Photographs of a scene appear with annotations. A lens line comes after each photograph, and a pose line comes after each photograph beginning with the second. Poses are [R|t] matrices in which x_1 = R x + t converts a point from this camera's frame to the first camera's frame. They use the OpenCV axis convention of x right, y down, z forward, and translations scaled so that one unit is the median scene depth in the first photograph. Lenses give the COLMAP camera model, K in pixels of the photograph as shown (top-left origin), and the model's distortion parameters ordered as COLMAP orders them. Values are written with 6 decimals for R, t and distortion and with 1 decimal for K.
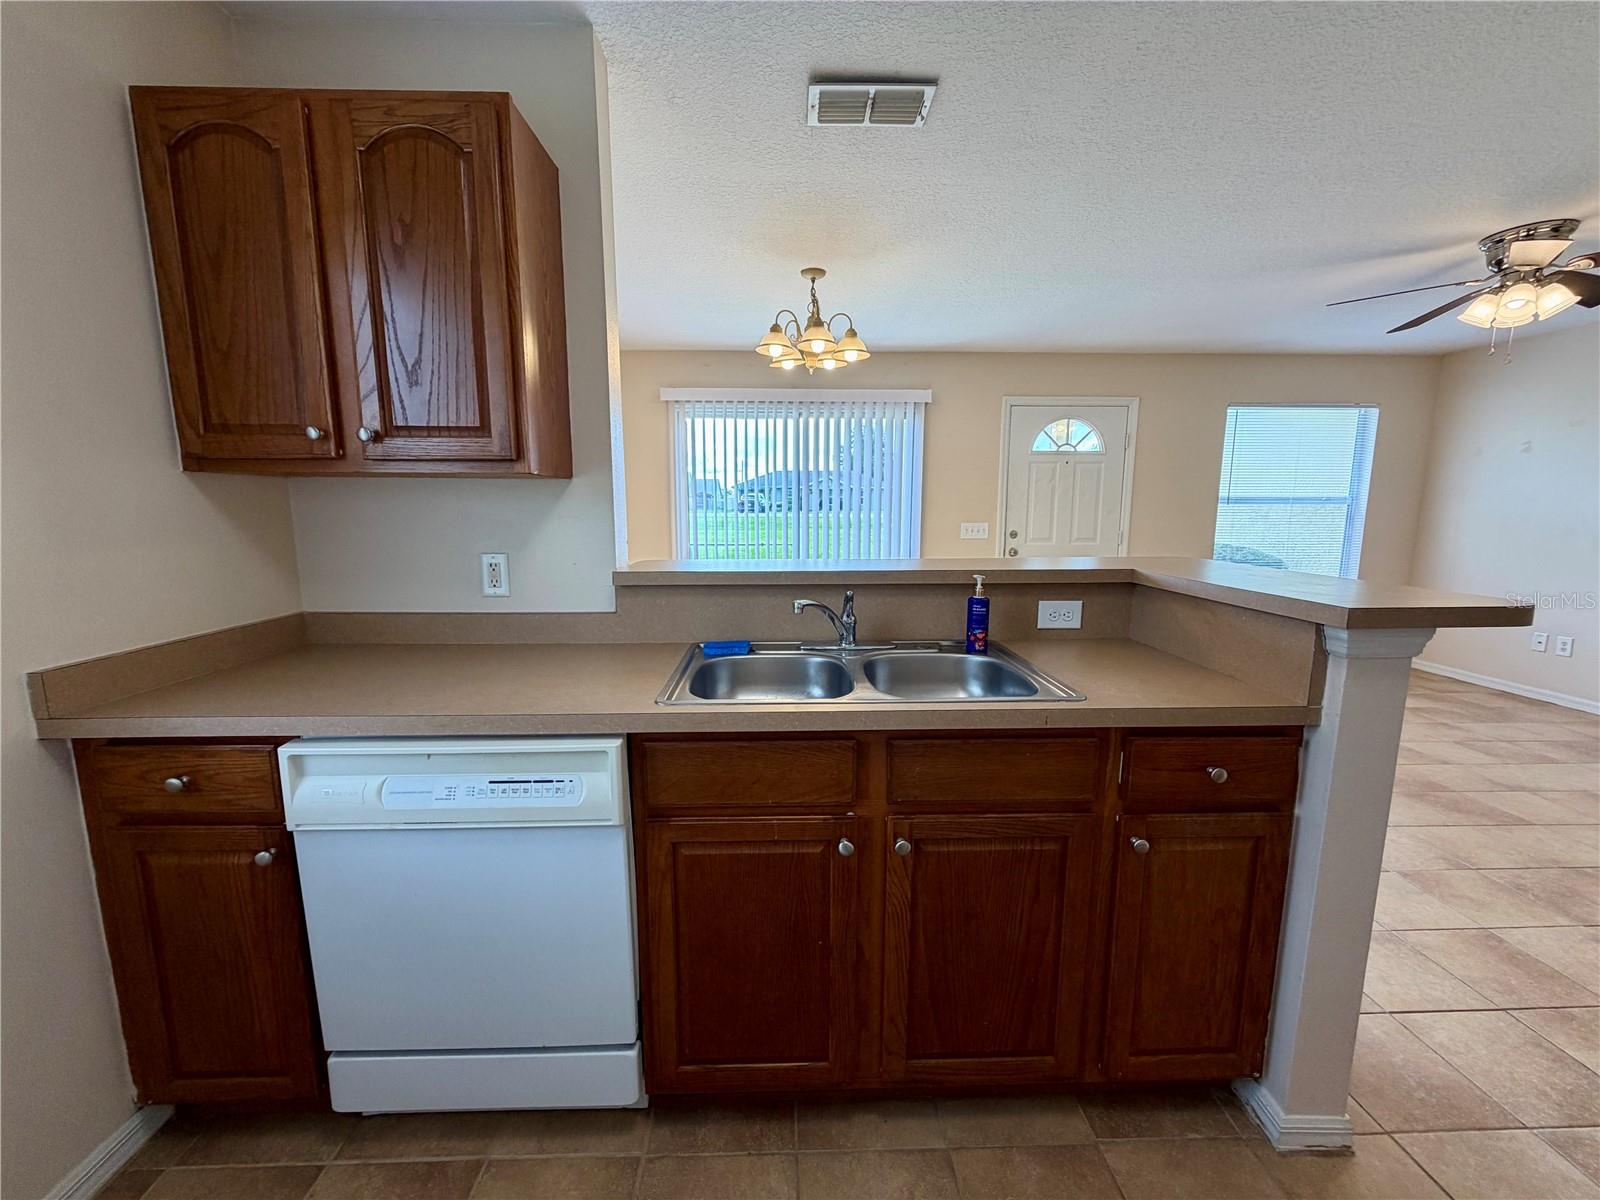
lens RADIAL K [[635.6, 0, 792.4], [0, 635.6, 600.2], [0, 0, 1]] dist [-0.002562, -0.000102]
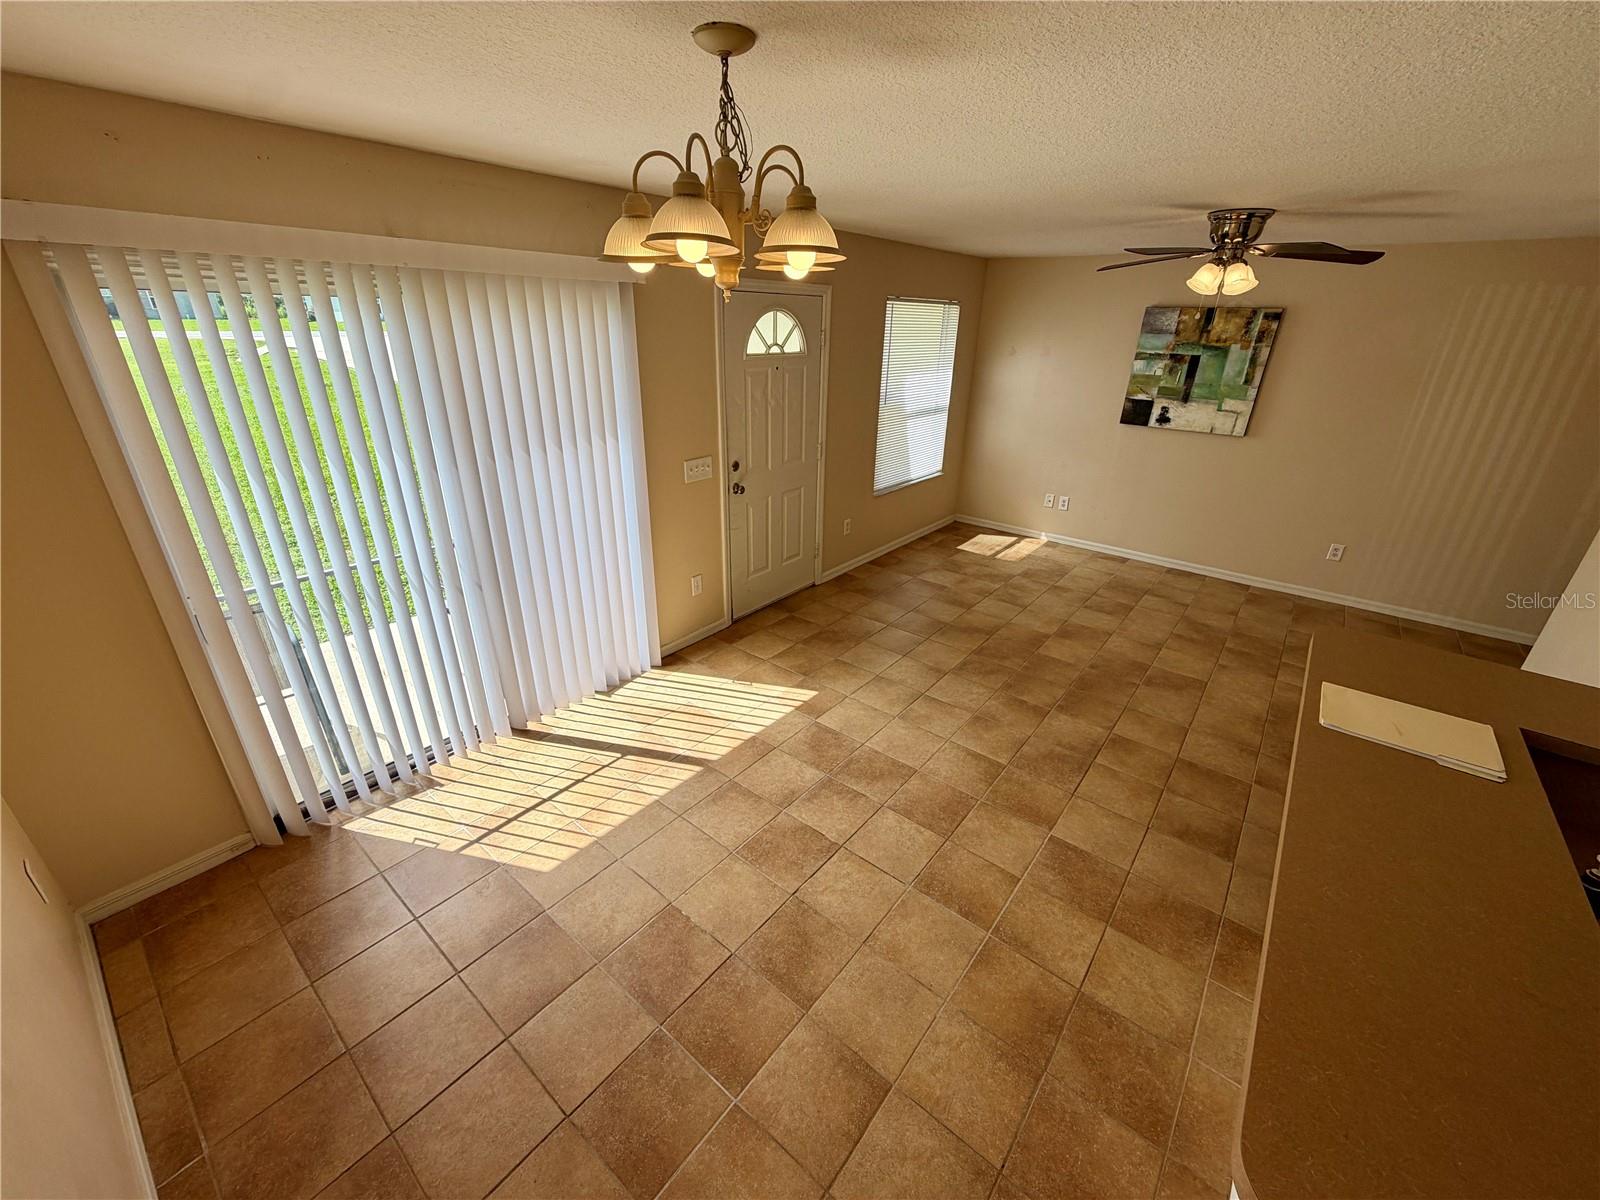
lens RADIAL K [[635.6, 0, 793.2], [0, 635.6, 606.4], [0, 0, 1]] dist [-0.002562, -0.000102]
pose [[0.654889, -0.300628, 0.693356, -0.209768], [0.091668, 0.942297, 0.321983, -0.190603], [-0.750145, -0.147304, 0.644658, 0.417961]]
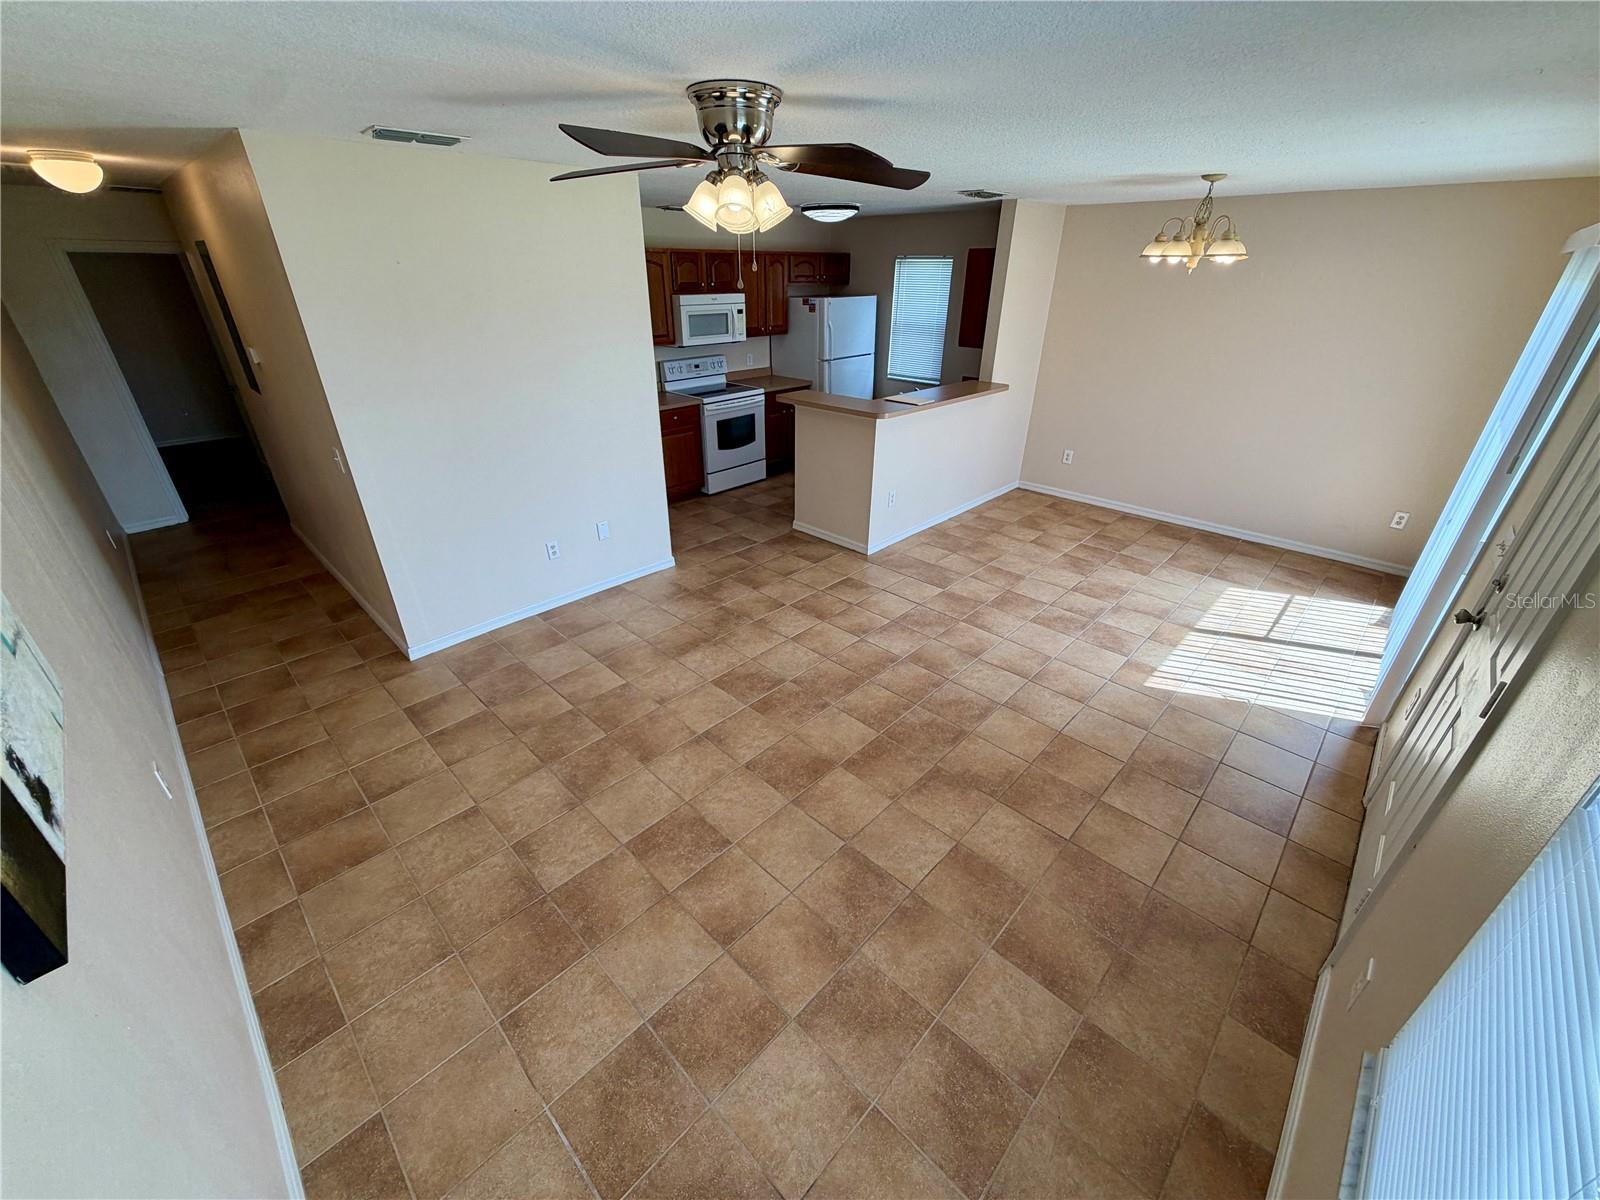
lens RADIAL K [[635.6, 0, 799.4], [0, 635.6, 600.2], [0, 0, 1]] dist [-0.002562, -0.000102]
pose [[-0.713616, 0.322714, -0.621778, 0.949632], [-0.107832, 0.826393, 0.552672, -0.278256], [0.692188, 0.461443, -0.554928, 0.932153]]
